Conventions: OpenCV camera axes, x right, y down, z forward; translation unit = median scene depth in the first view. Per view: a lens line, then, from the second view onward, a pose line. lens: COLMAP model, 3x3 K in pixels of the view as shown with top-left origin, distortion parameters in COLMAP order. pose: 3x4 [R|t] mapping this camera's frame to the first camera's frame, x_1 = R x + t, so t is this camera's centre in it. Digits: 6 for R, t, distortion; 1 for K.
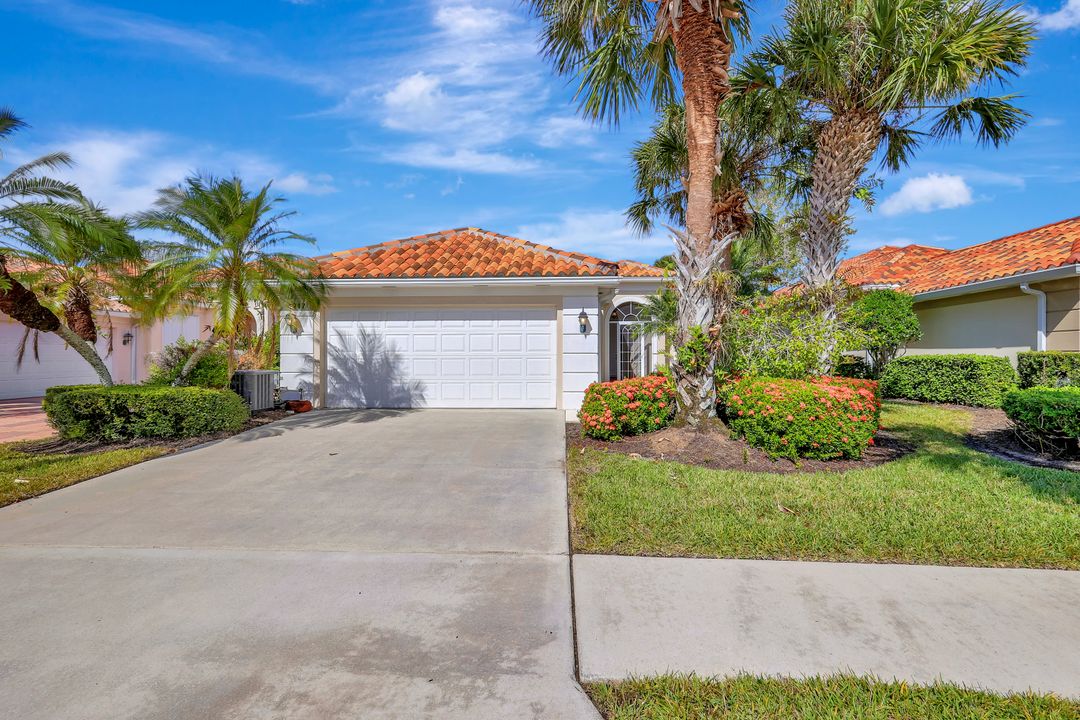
lens RADIAL K [[477.2, 0, 541.8], [0, 477.2, 361.5], [0, 0, 1]] dist [0.007029, -0.001807]
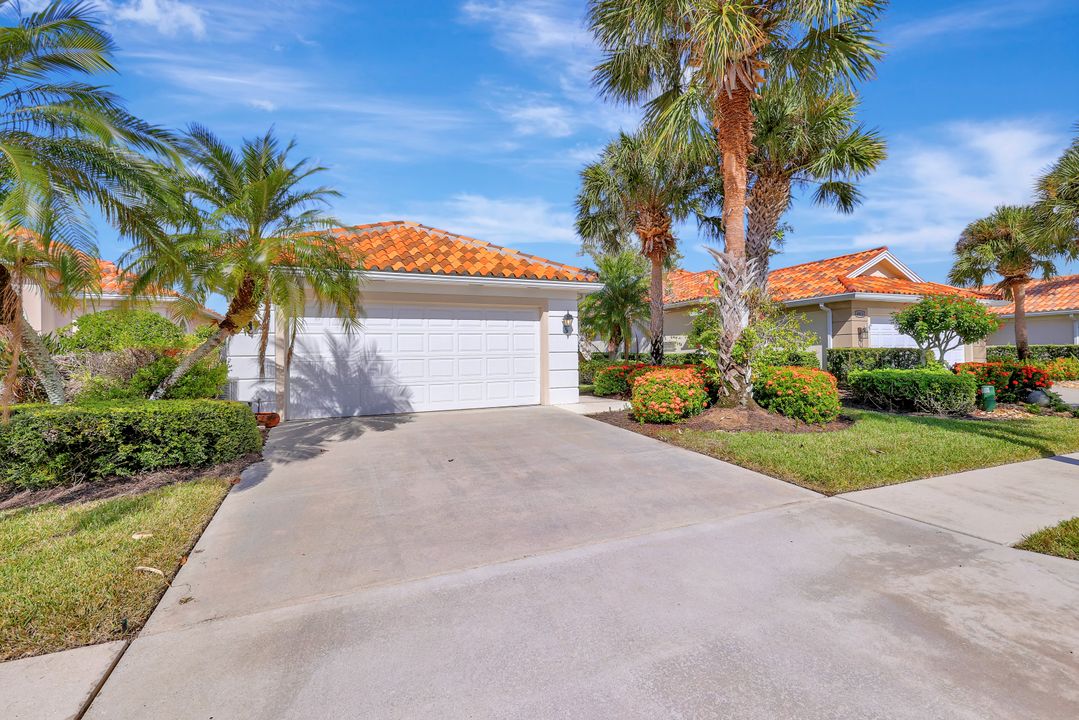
lens RADIAL K [[476.7, 0, 543.1], [0, 476.7, 353.3], [0, 0, 1]] dist [0.007029, -0.001807]
pose [[0.892595, -0.010411, 0.450739, -0.736569], [0.020826, 0.999618, -0.018153, 0.006587], [-0.450378, 0.025591, 0.892471, 0.091974]]
